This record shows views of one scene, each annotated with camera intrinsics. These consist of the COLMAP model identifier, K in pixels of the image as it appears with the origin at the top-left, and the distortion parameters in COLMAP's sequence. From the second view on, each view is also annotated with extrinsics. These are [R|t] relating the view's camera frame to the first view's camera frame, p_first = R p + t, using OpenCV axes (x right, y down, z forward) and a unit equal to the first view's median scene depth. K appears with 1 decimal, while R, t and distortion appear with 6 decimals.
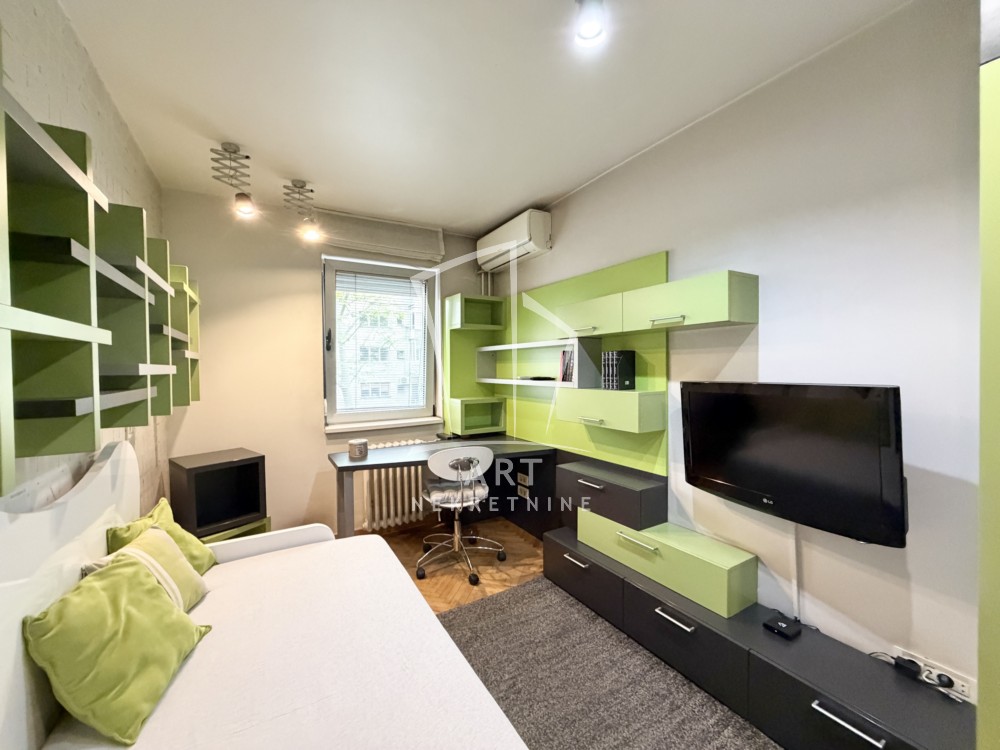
lens RADIAL K [[396.8, 0, 496.5], [0, 396.8, 377.0], [0, 0, 1]] dist [-0.001861, -0.000372]
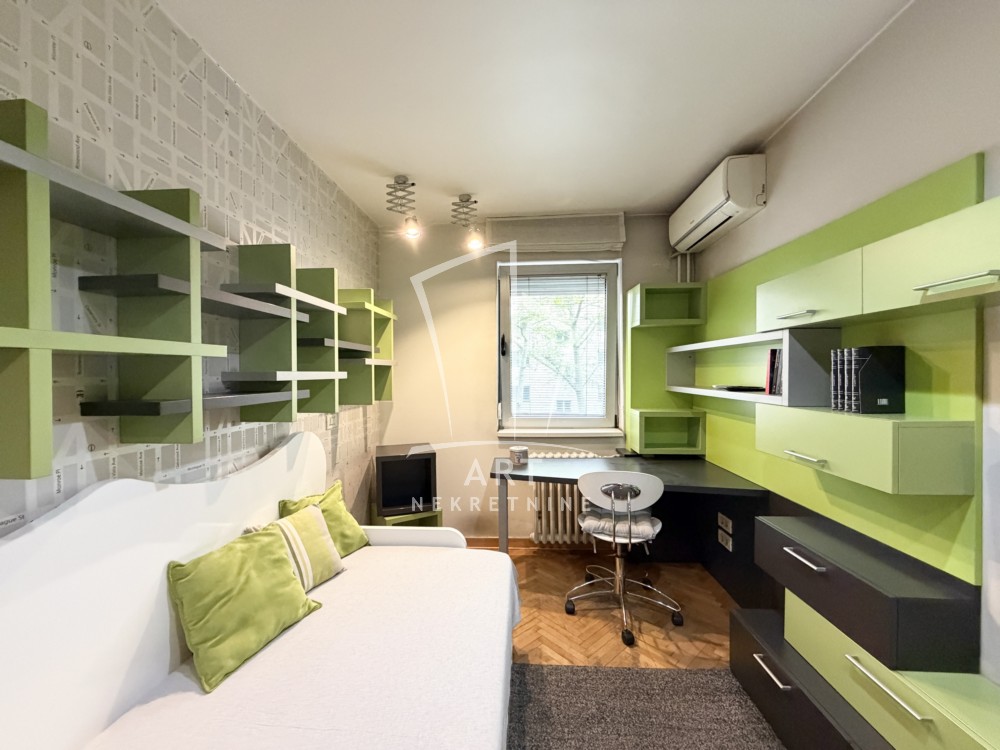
lens RADIAL K [[396.8, 0, 496.5], [0, 396.8, 377.0], [0, 0, 1]] dist [-0.001861, -0.000372]
pose [[0.826246, 0.010116, -0.563219, 0.172805], [-0.013873, 0.999901, -0.002392, -0.011299], [0.563139, 0.009789, 0.826304, 0.187154]]
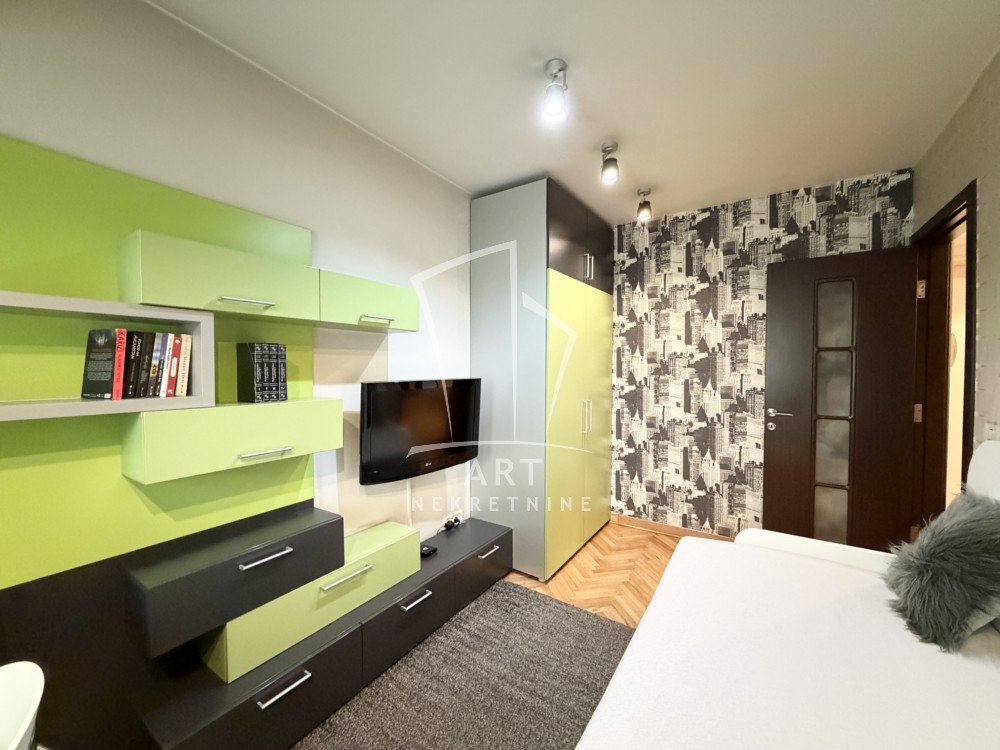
lens RADIAL K [[396.8, 0, 496.5], [0, 396.8, 377.0], [0, 0, 1]] dist [-0.001861, -0.000372]
pose [[-0.428533, -0.009995, 0.903471, -0.433765], [0.024668, 0.999437, 0.022757, -0.013744], [-0.903189, 0.032039, -0.428045, 0.872872]]
